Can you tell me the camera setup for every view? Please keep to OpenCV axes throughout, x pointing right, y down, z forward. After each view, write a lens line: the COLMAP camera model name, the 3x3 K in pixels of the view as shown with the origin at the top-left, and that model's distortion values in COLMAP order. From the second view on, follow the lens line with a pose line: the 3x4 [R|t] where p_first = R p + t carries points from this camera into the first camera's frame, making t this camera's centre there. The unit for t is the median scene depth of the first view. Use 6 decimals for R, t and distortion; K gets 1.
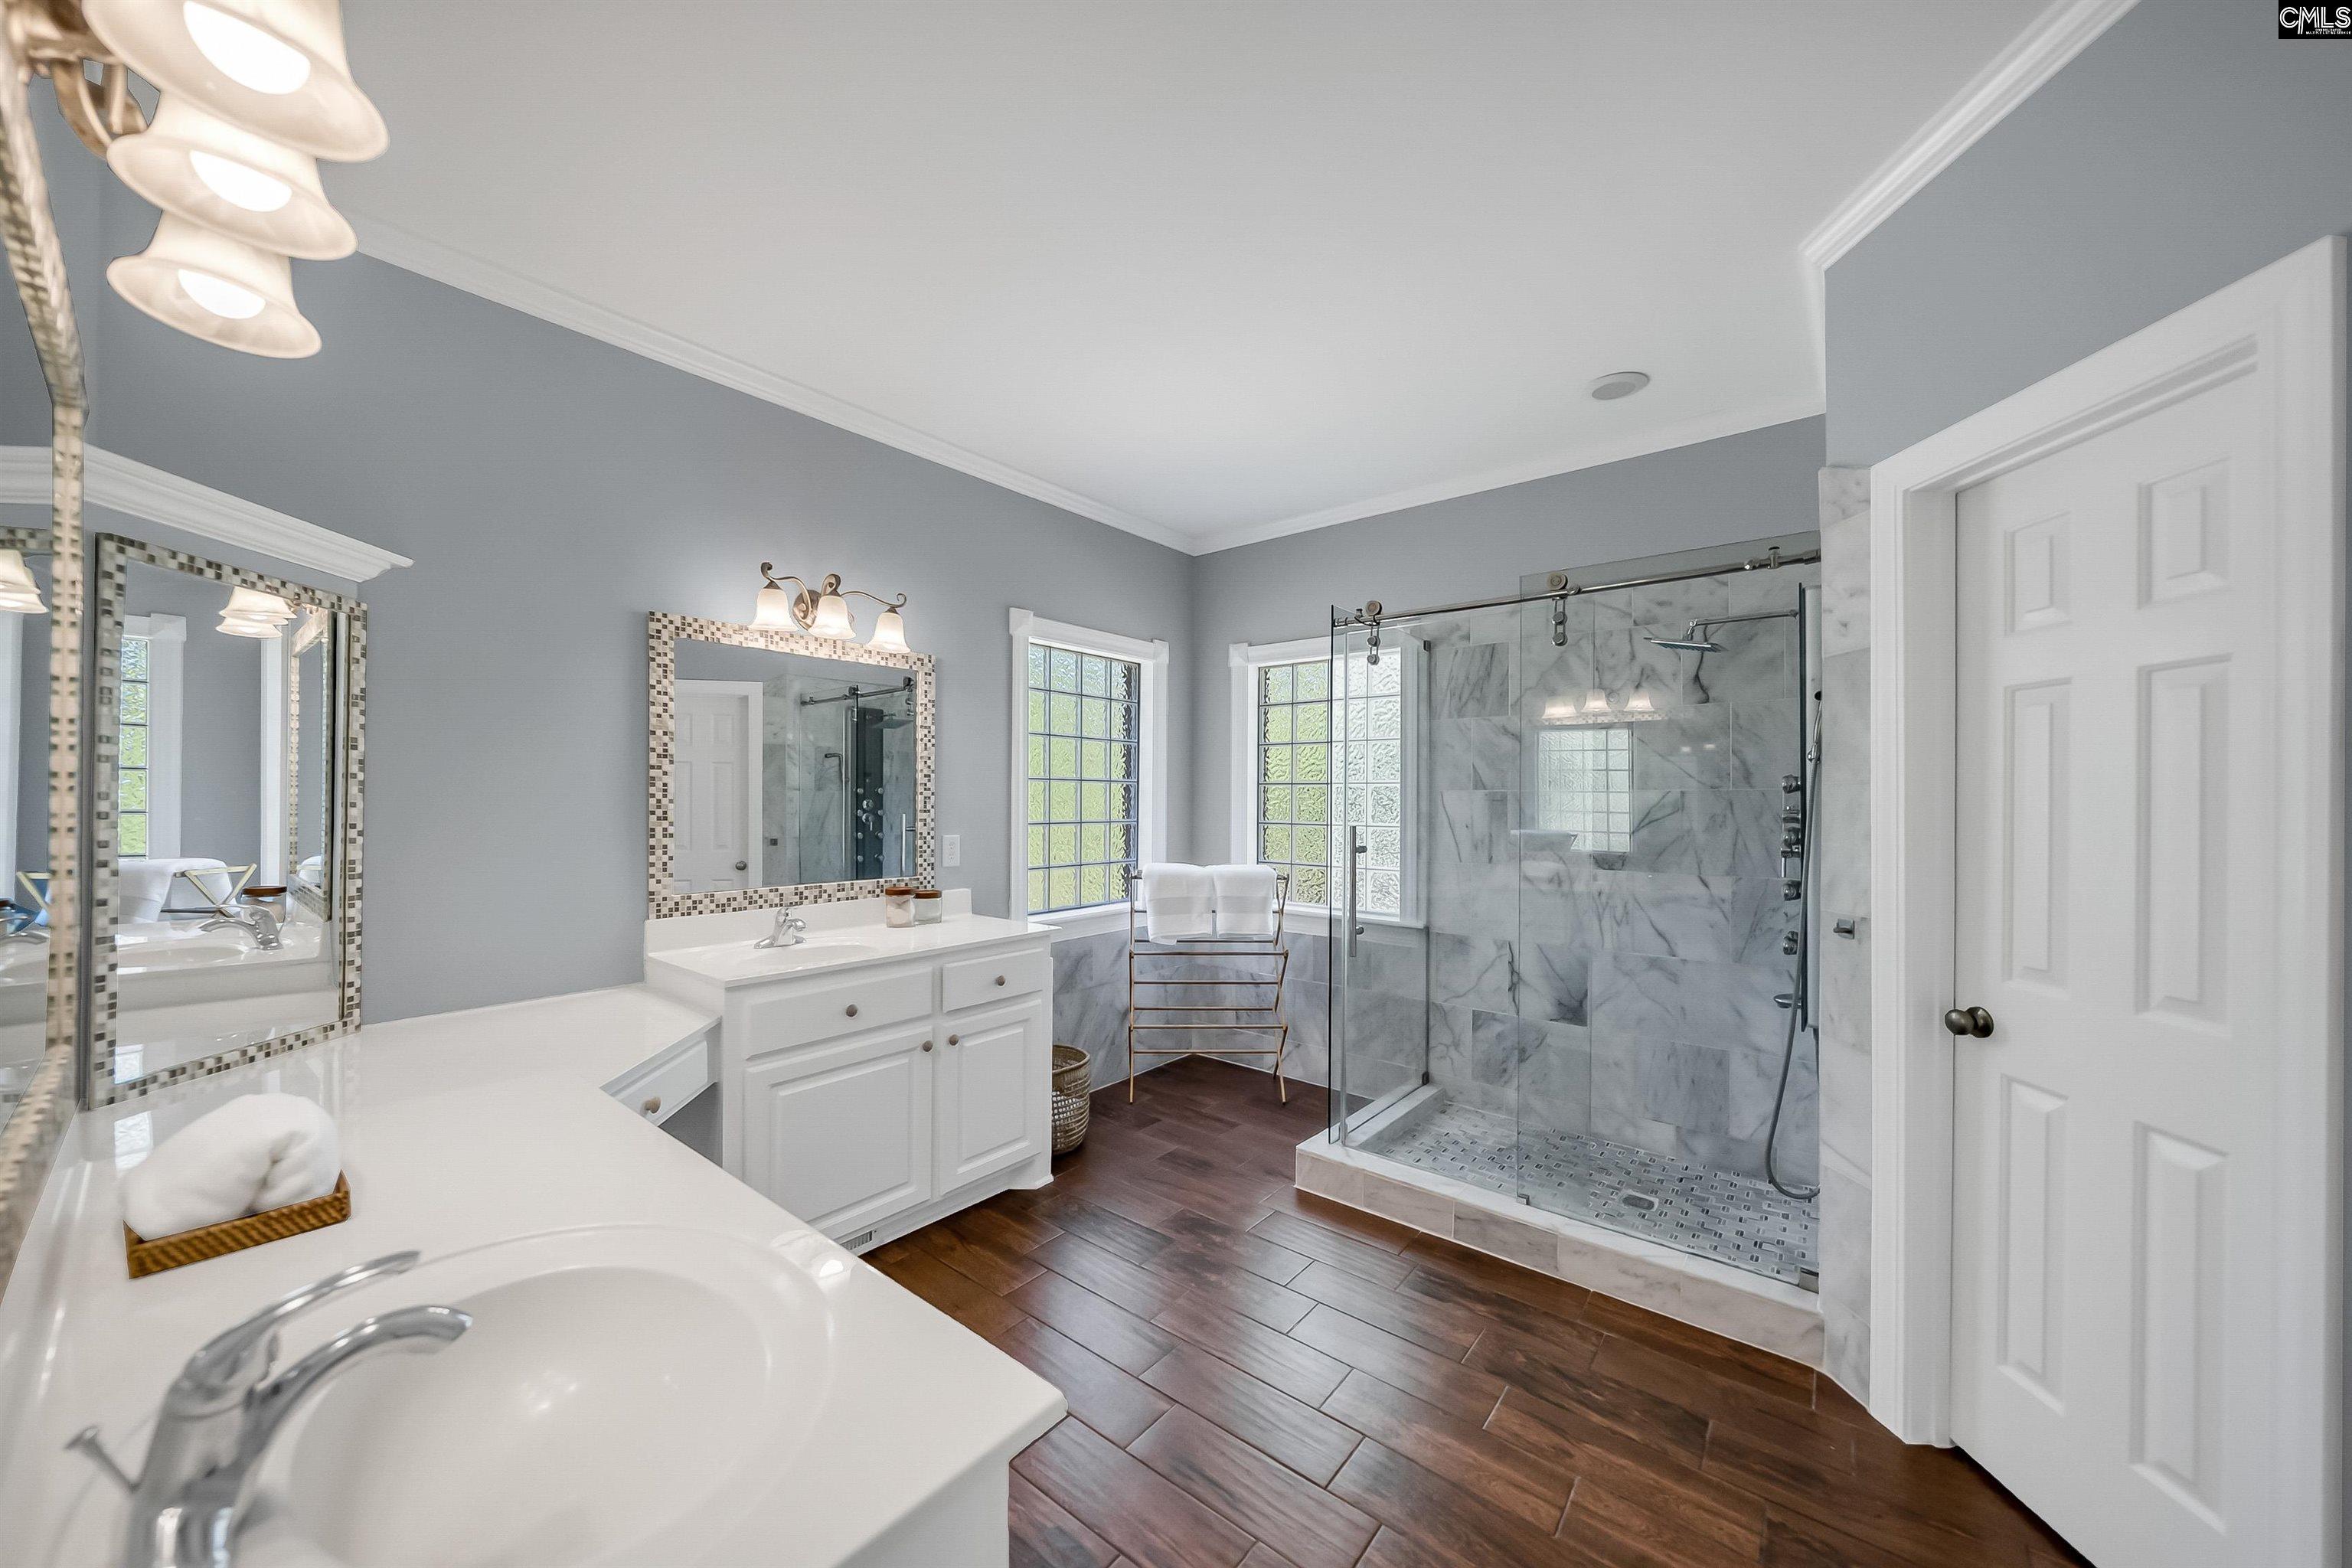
lens RADIAL K [[827.8, 0, 1175.6], [0, 827.8, 792.9], [0, 0, 1]] dist [-0.006568, -0.000104]
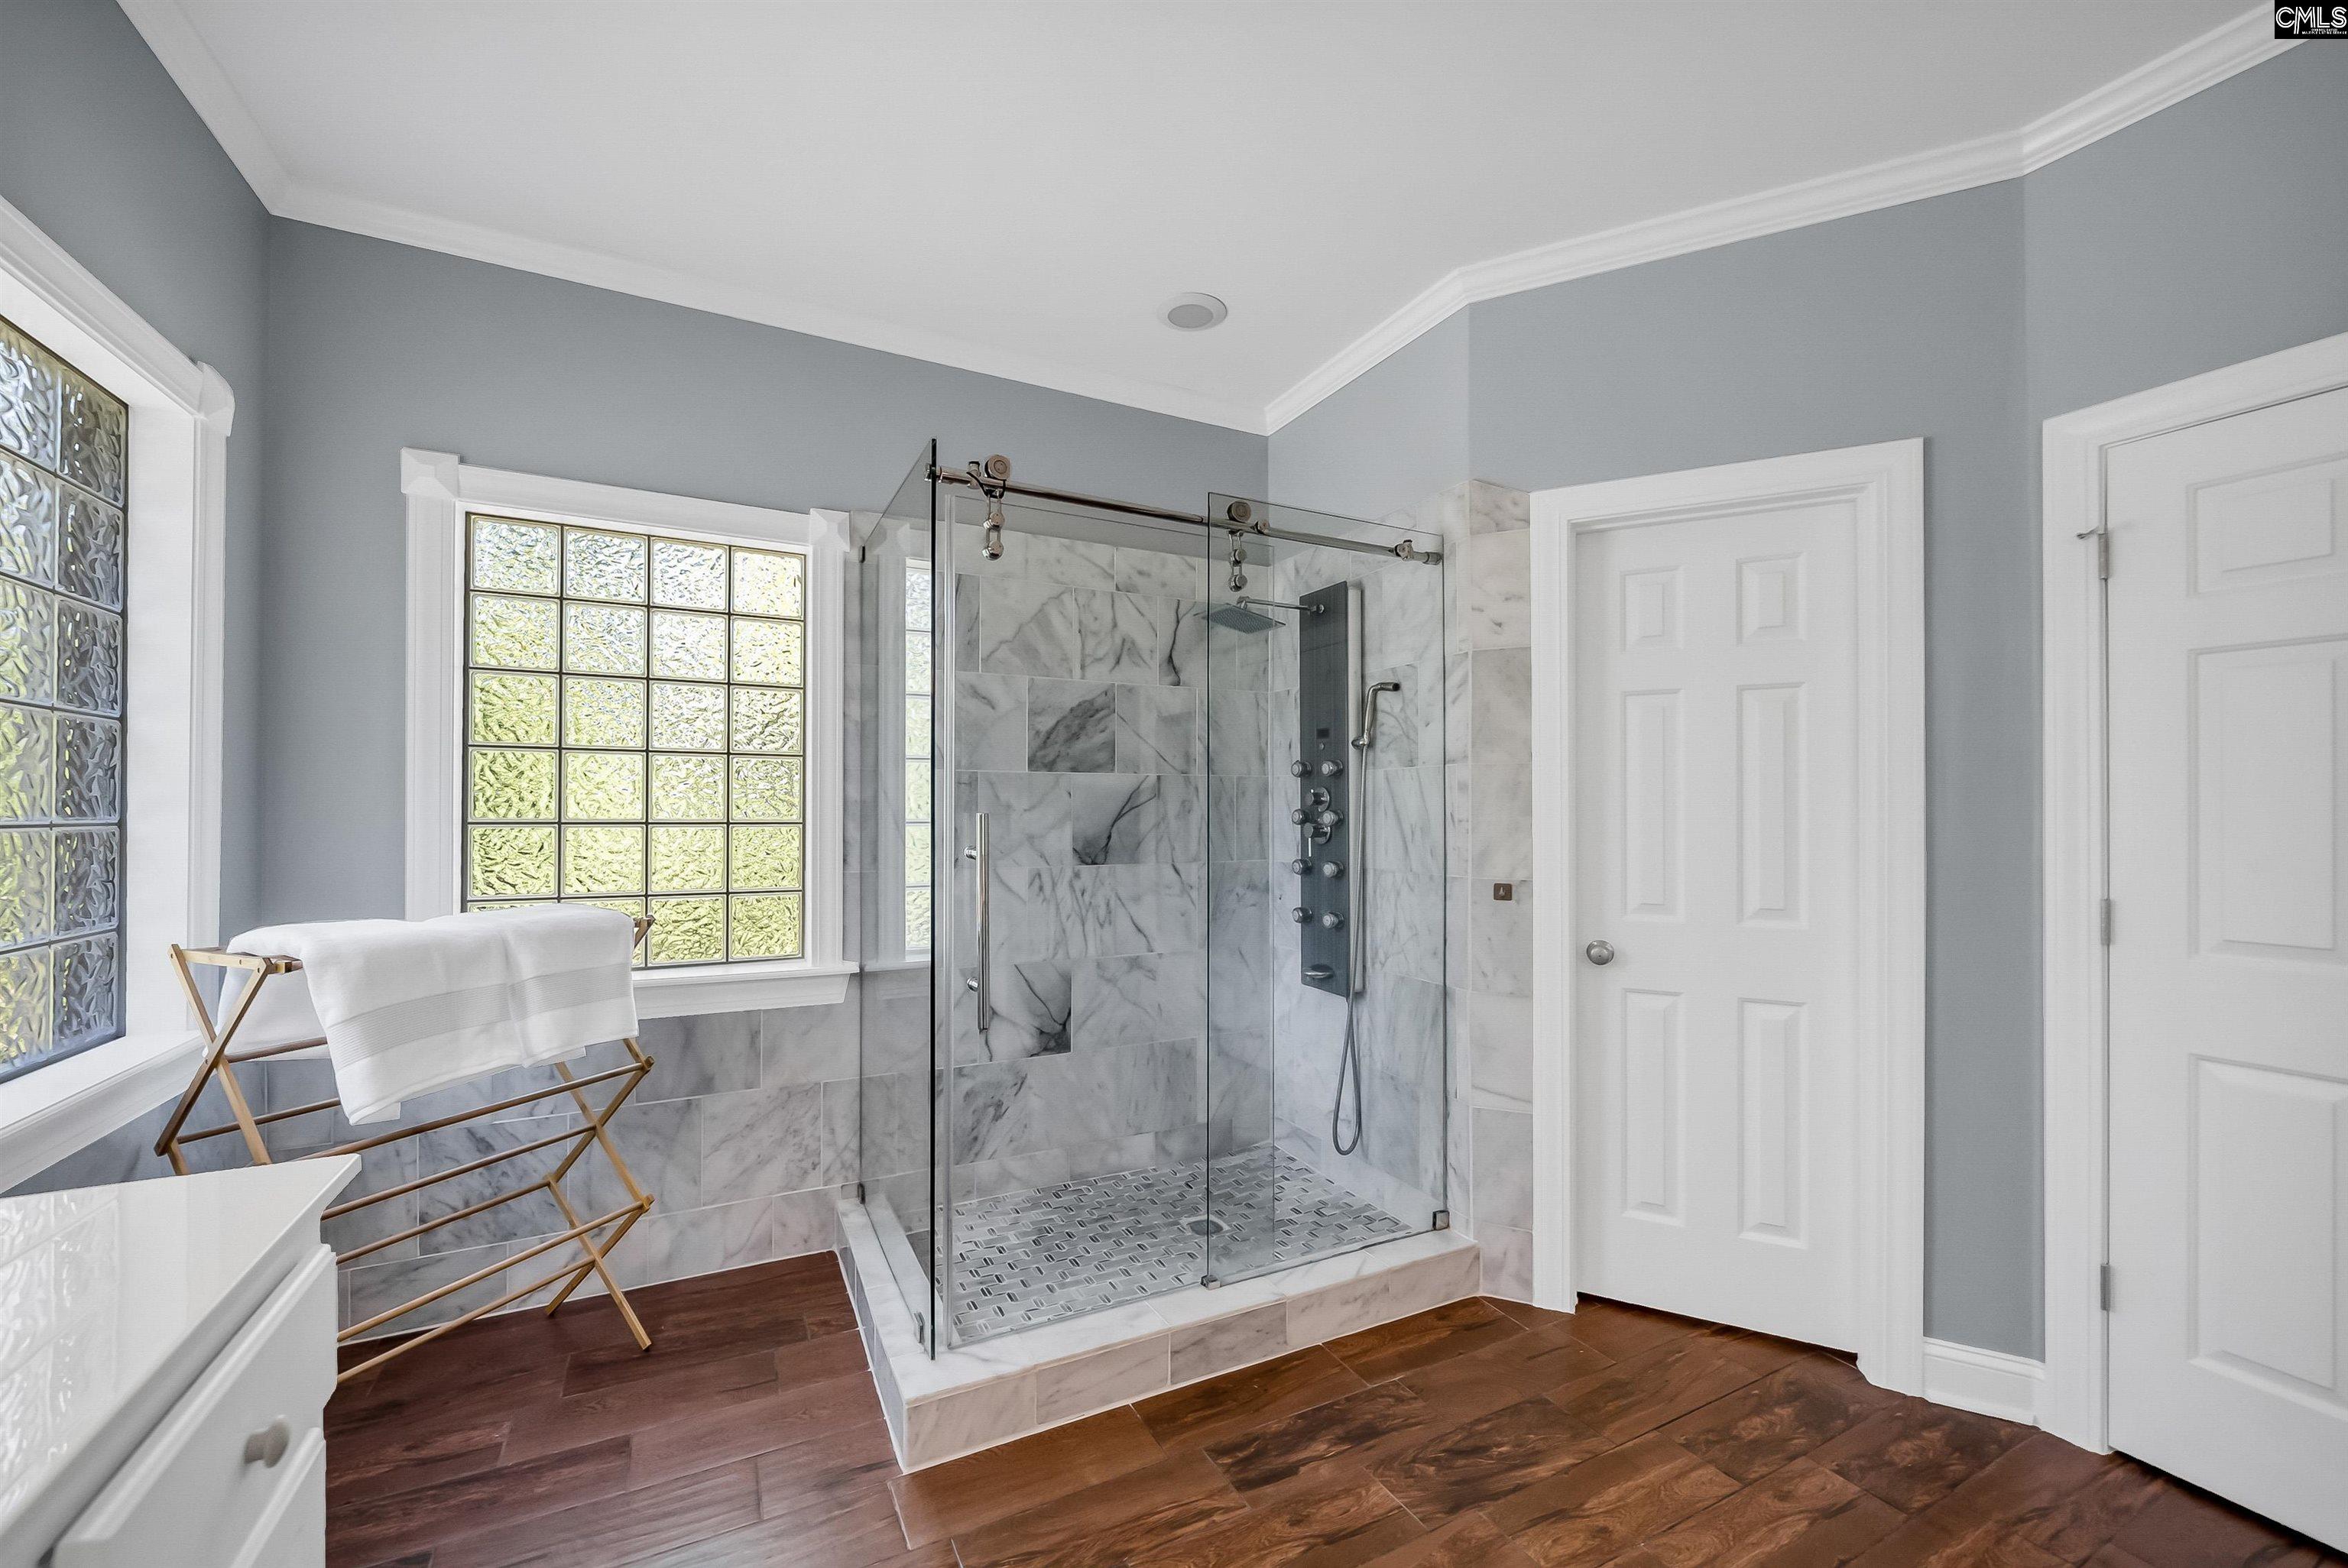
lens RADIAL K [[883.7, 0, 1122.9], [0, 883.7, 804.2], [0, 0, 1]] dist [-0.000310, 0.000072]
pose [[0.416878, 0.003979, 0.908954, -0.318441], [-0.009199, 0.999958, -0.000158, 0.030105], [-0.908916, -0.008296, 0.416897, 0.604595]]
